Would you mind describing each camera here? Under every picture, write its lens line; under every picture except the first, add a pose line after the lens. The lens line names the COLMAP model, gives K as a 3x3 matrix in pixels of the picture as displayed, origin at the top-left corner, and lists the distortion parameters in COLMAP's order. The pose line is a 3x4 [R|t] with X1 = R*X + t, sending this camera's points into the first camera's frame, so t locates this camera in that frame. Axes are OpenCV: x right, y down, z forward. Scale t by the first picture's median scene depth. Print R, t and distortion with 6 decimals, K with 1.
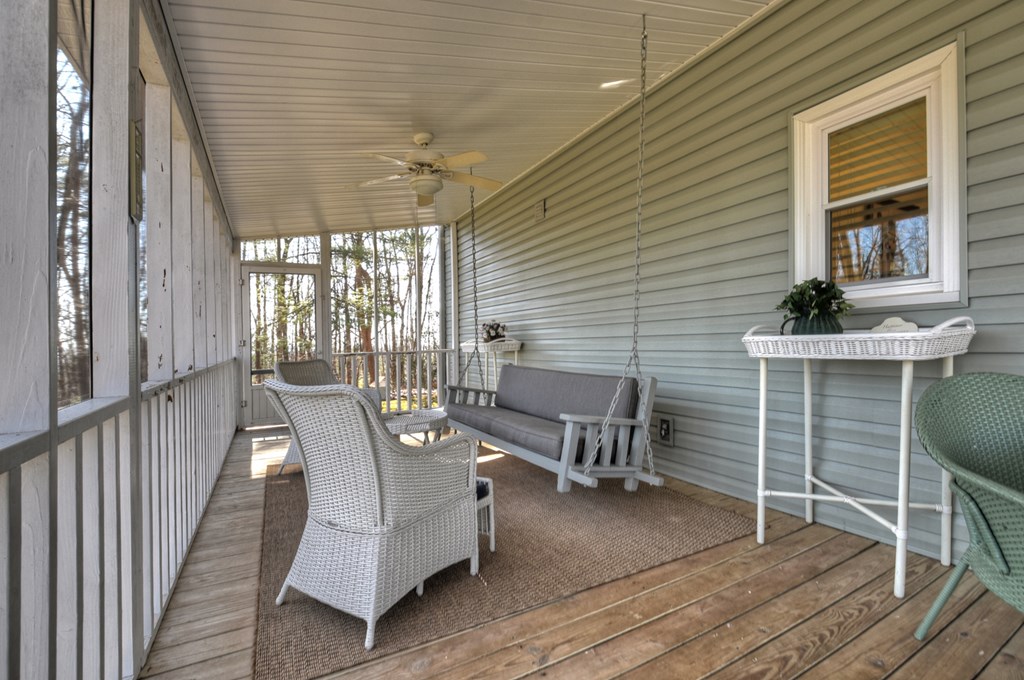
lens RADIAL K [[452.1, 0, 510.8], [0, 452.1, 351.5], [0, 0, 1]] dist [-0.000003, -0.009019]
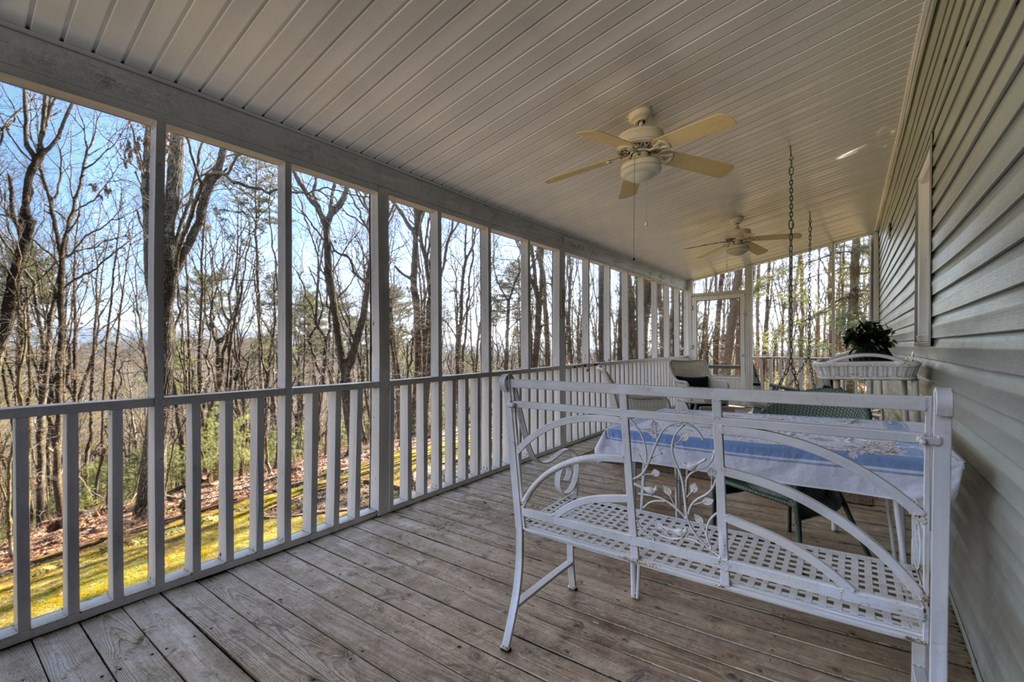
lens RADIAL K [[452.1, 0, 510.8], [0, 452.1, 352.5], [0, 0, 1]] dist [-0.000003, -0.009019]
pose [[0.418552, 0.027018, -0.907791, 0.543910], [-0.009290, 0.999632, 0.025469, -0.033968], [0.908145, -0.002227, 0.418649, -0.204176]]
